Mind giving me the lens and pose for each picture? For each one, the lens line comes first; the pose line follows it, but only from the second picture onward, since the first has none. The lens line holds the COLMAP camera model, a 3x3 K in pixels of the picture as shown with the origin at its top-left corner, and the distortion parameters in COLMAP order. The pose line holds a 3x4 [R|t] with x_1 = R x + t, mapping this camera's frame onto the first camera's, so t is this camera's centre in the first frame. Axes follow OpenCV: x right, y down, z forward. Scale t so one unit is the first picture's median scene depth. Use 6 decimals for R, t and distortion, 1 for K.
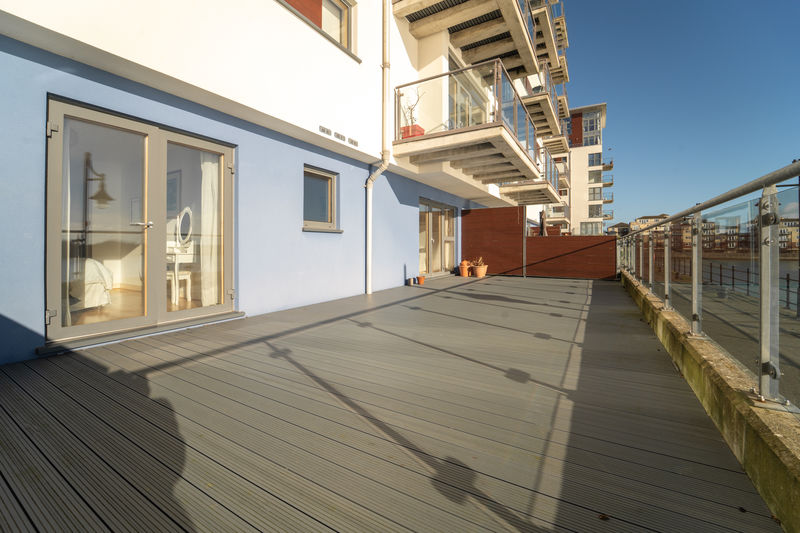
lens RADIAL K [[324.0, 0, 385.6], [0, 324.0, 243.5], [0, 0, 1]] dist [-0.004341, -0.001261]
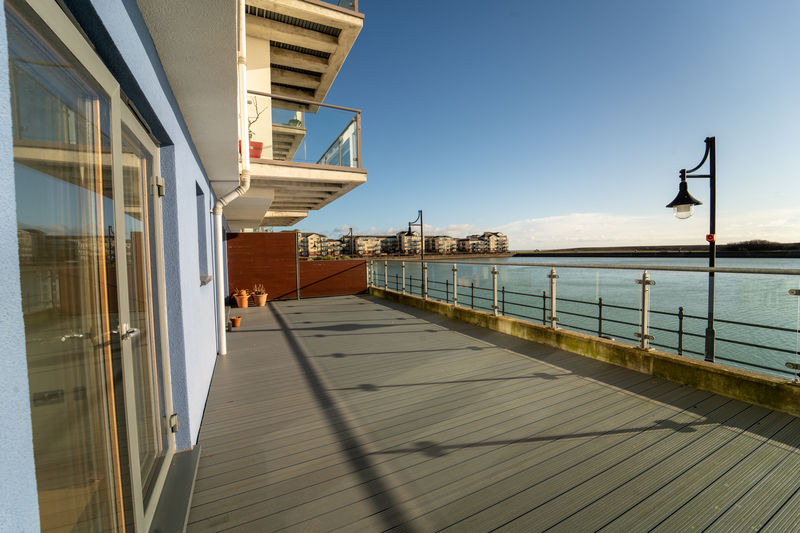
lens RADIAL K [[324.0, 0, 385.3], [0, 324.0, 264.4], [0, 0, 1]] dist [-0.004341, -0.001261]
pose [[0.543719, -0.051233, 0.837702, -0.482081], [0.021702, 0.998660, 0.046991, -0.087826], [-0.838987, -0.007370, 0.544102, 0.279441]]
